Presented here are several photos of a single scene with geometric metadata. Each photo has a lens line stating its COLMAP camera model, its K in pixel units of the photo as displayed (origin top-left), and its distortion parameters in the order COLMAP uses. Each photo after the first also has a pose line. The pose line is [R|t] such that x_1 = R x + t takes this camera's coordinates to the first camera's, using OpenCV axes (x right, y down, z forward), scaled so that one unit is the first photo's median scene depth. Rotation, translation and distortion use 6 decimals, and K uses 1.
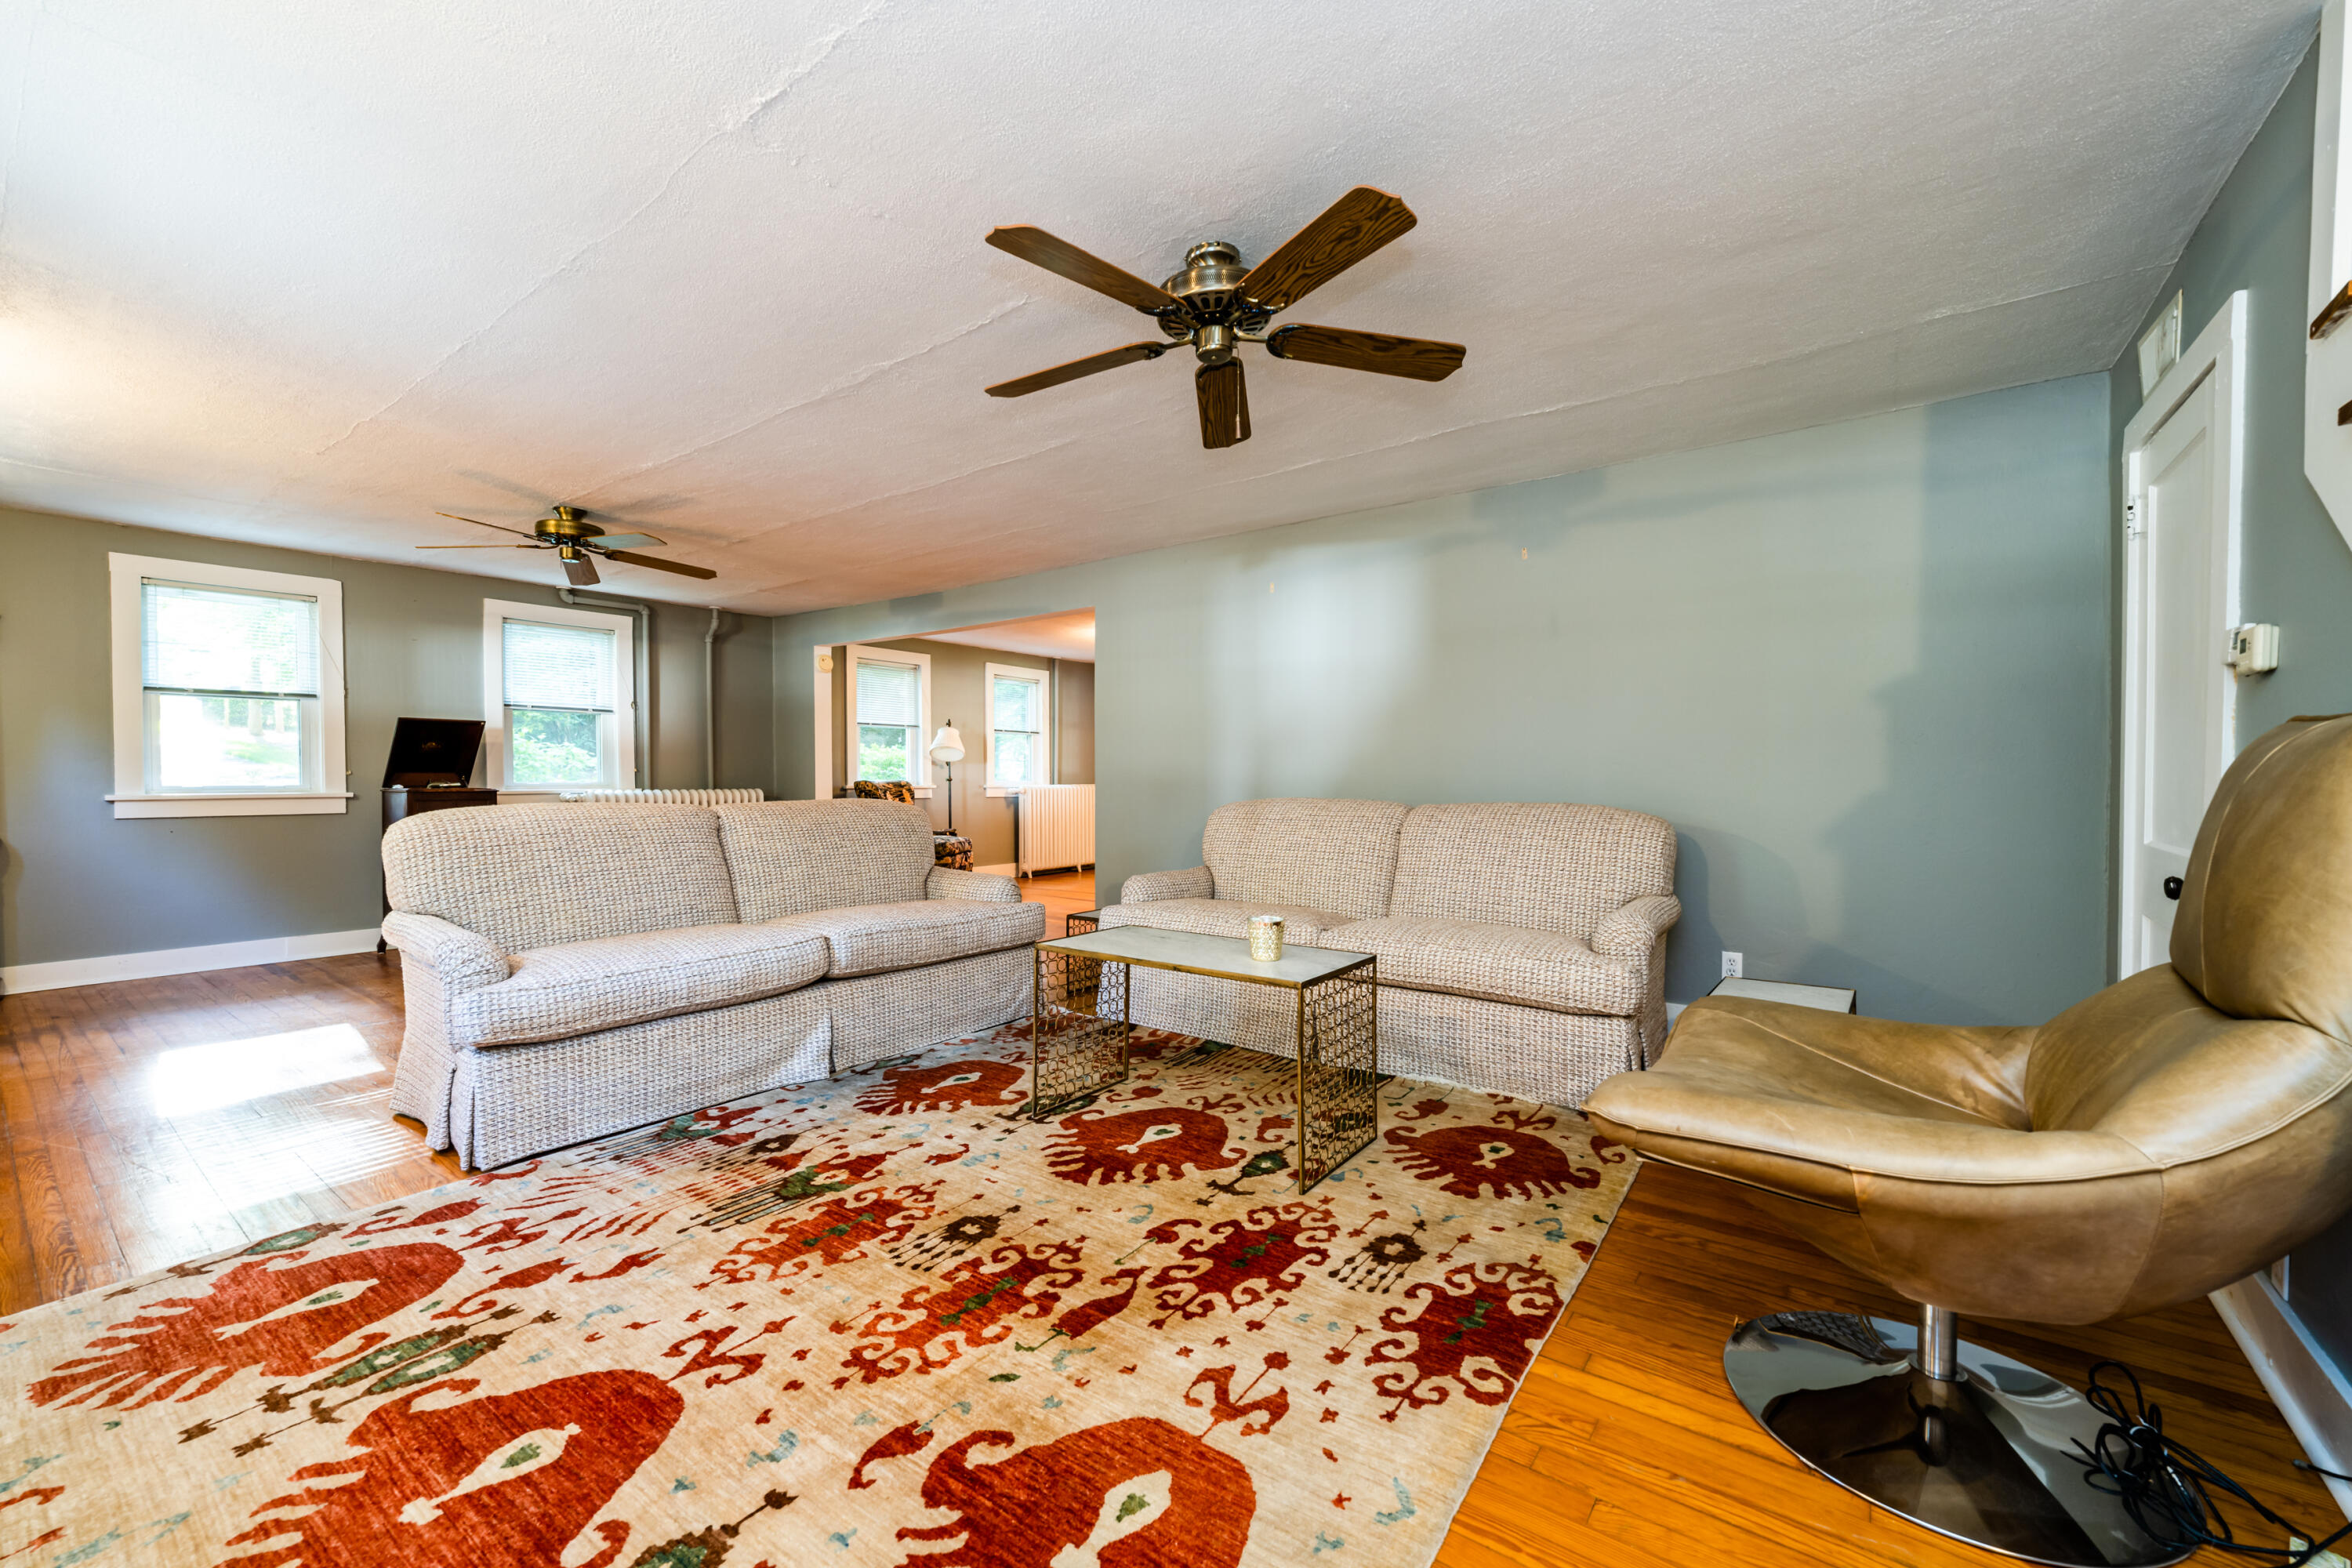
lens RADIAL K [[953.1, 0, 1185.2], [0, 953.1, 779.0], [0, 0, 1]] dist [0.001844, 0.000242]
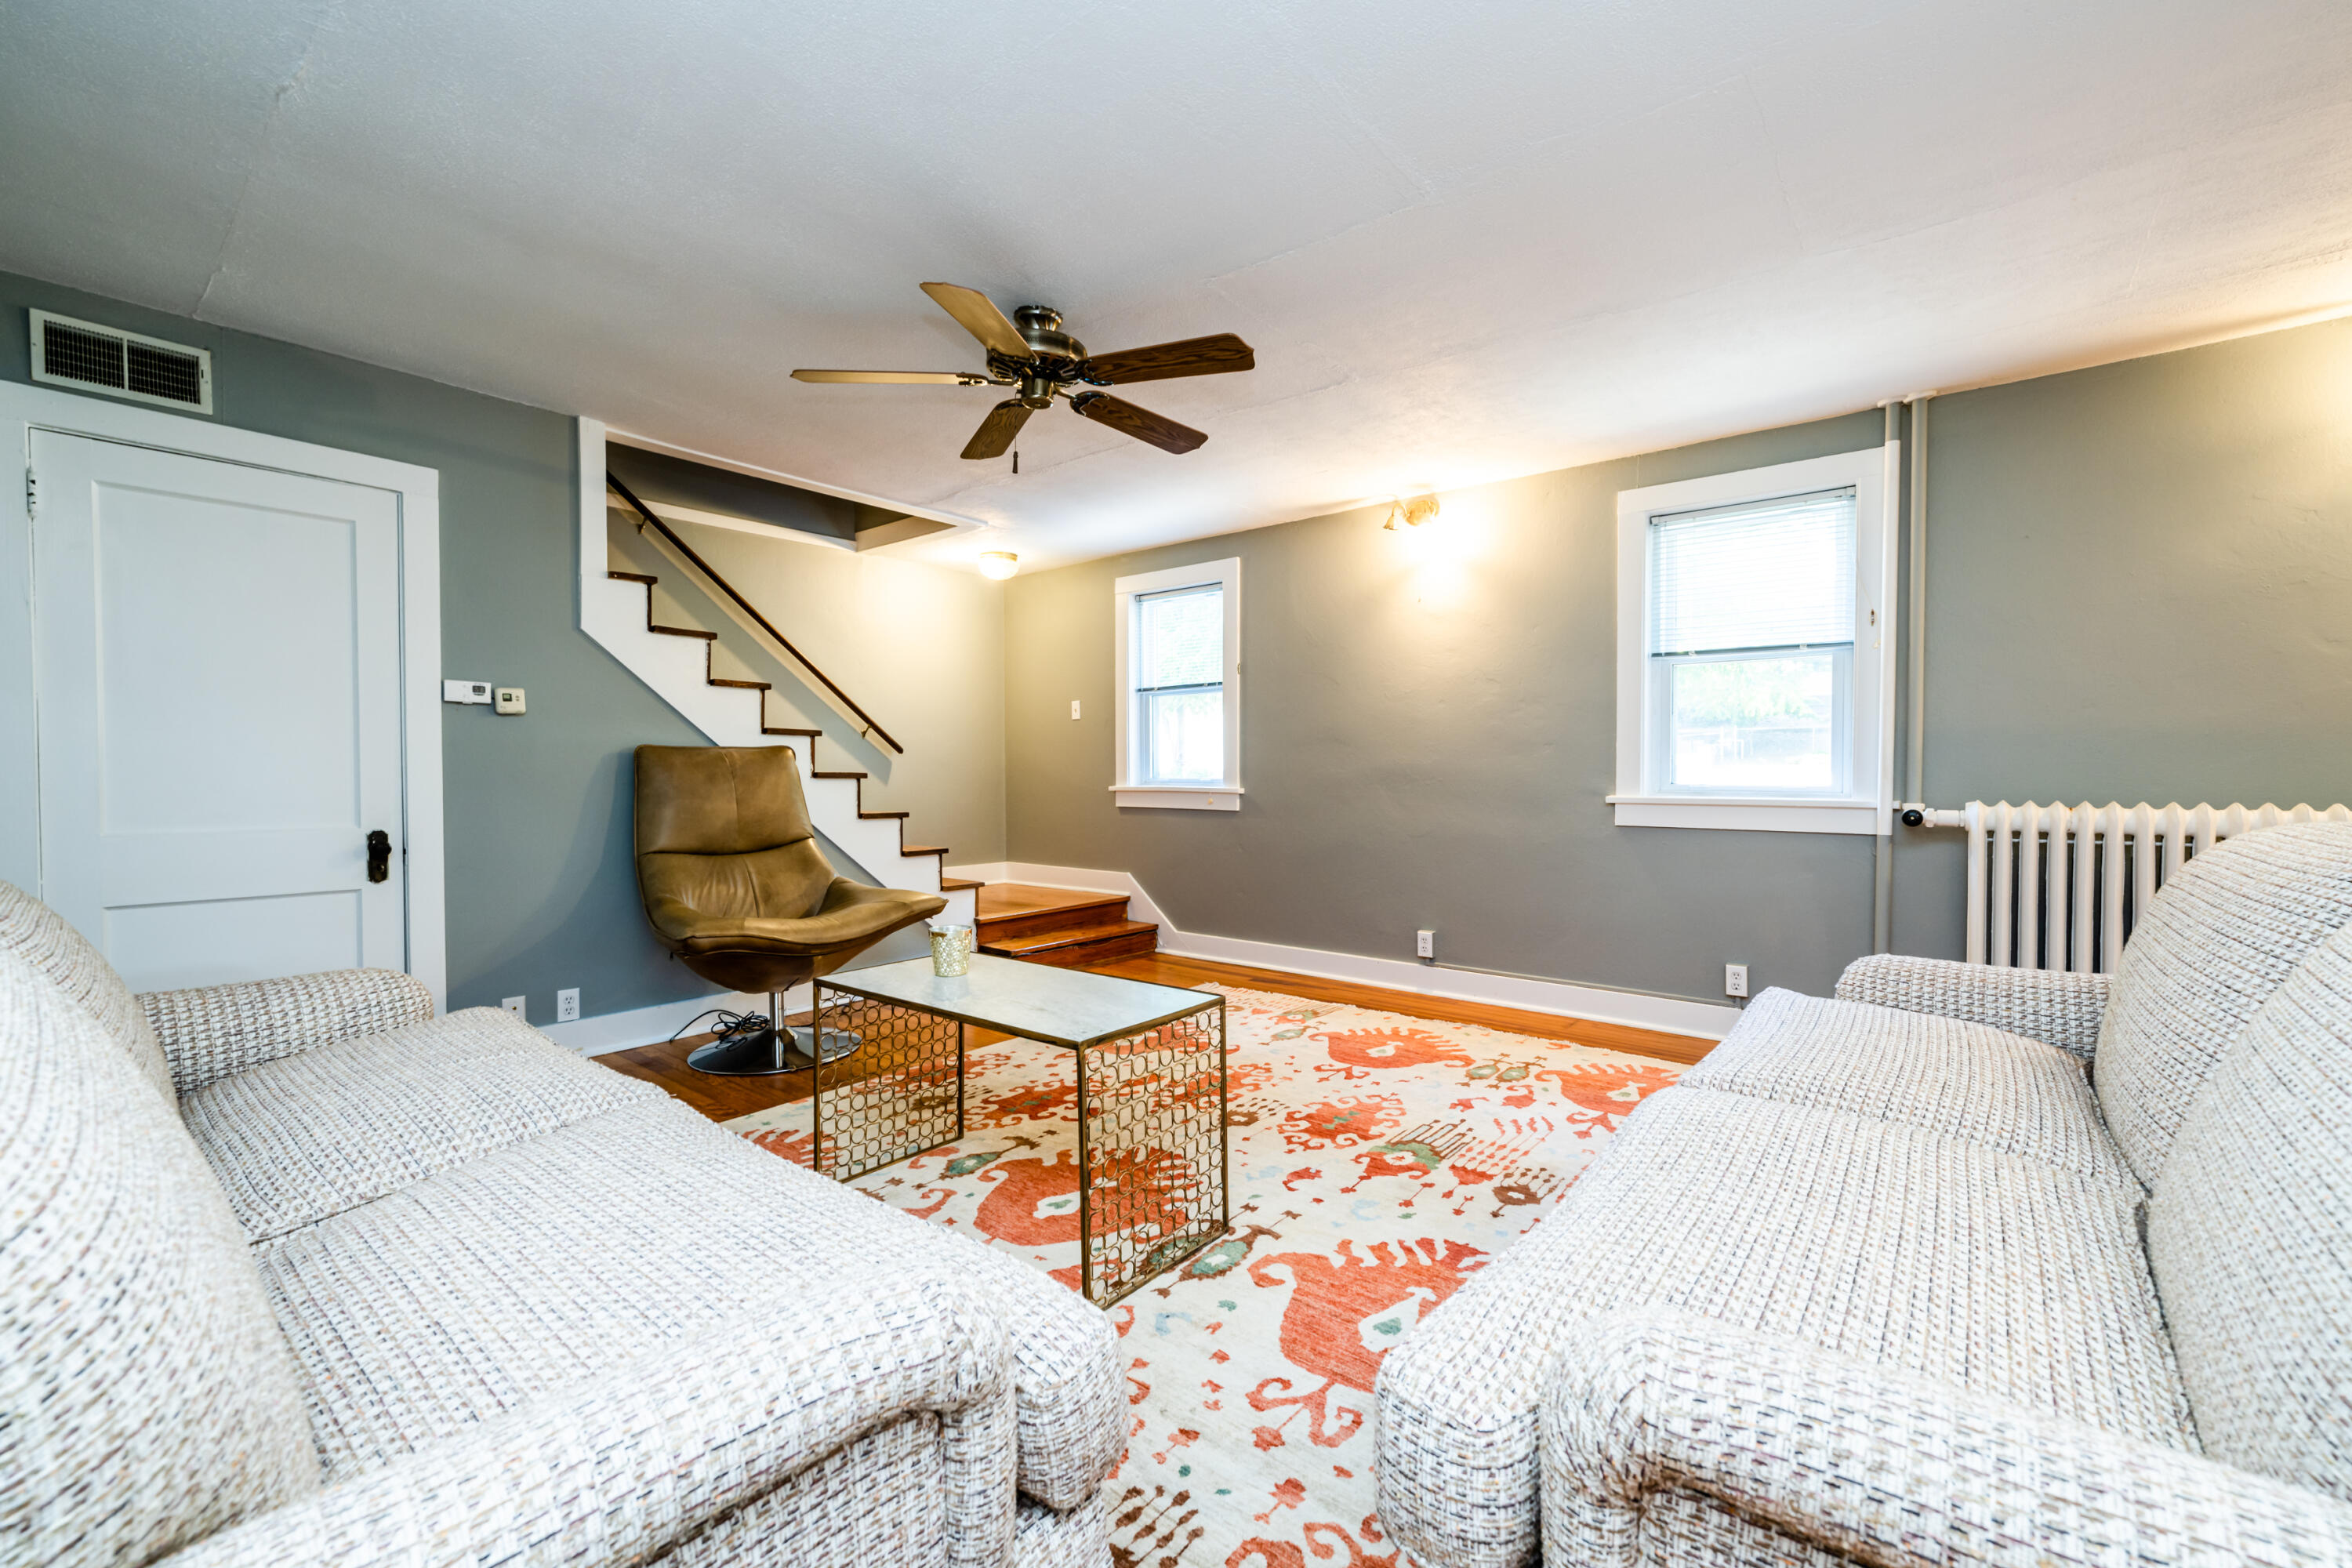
lens RADIAL K [[953.1, 0, 1169.4], [0, 953.1, 793.1], [0, 0, 1]] dist [0.001844, 0.000242]
pose [[-0.997753, 0.000841, 0.066992, -0.223052], [0.002674, 0.999624, 0.027274, -0.003939], [-0.066944, 0.027392, -0.997381, 2.340652]]
